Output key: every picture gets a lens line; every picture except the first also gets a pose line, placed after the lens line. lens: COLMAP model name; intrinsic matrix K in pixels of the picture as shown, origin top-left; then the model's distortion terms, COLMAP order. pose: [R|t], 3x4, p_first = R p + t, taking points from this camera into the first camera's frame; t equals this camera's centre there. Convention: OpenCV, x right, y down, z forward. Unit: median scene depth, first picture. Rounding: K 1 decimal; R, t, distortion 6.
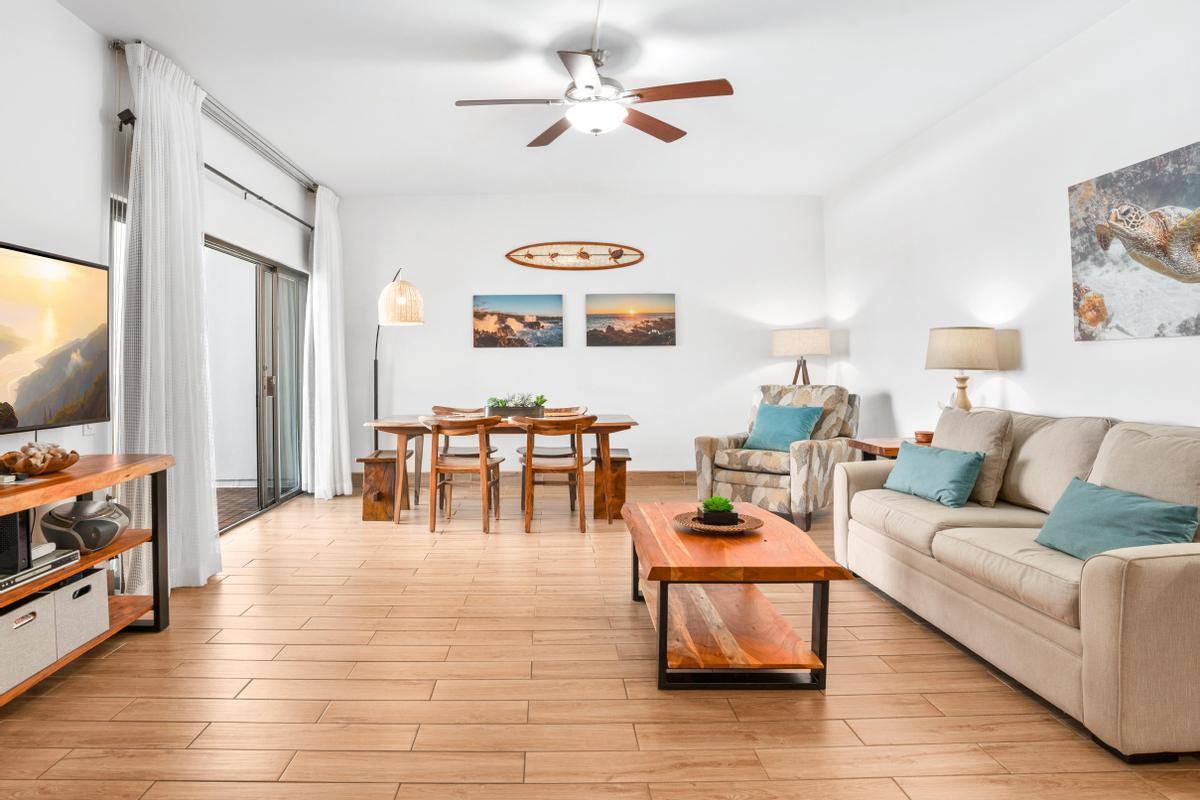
lens RADIAL K [[725.6, 0, 438.4], [0, 725.6, 336.4], [0, 0, 1]] dist [-0.057798, 0.012823]
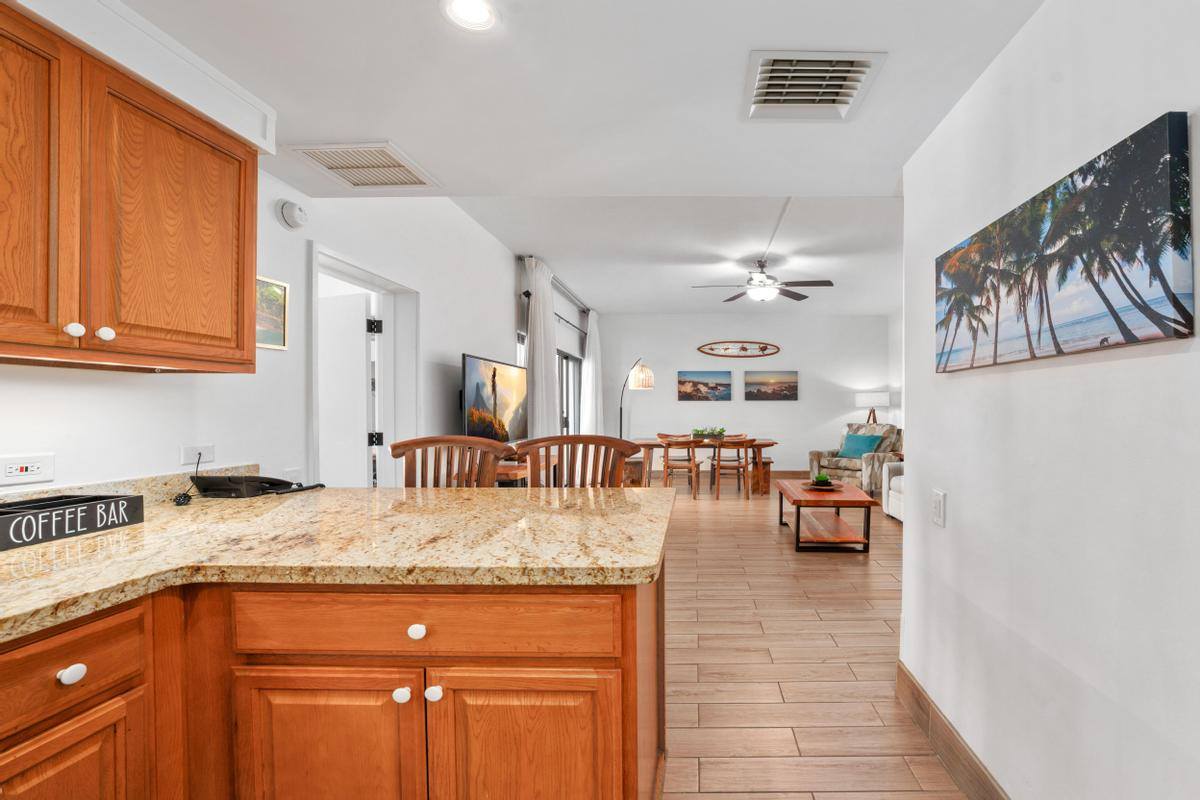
lens RADIAL K [[506.0, 0, 567.3], [0, 506.0, 401.6], [0, 0, 1]] dist [-0.002633, 0.000020]
pose [[0.995186, -0.000522, -0.098005, -0.146733], [0.003854, 0.999421, 0.033814, -0.036645], [0.097931, -0.034029, 0.994611, -0.380894]]
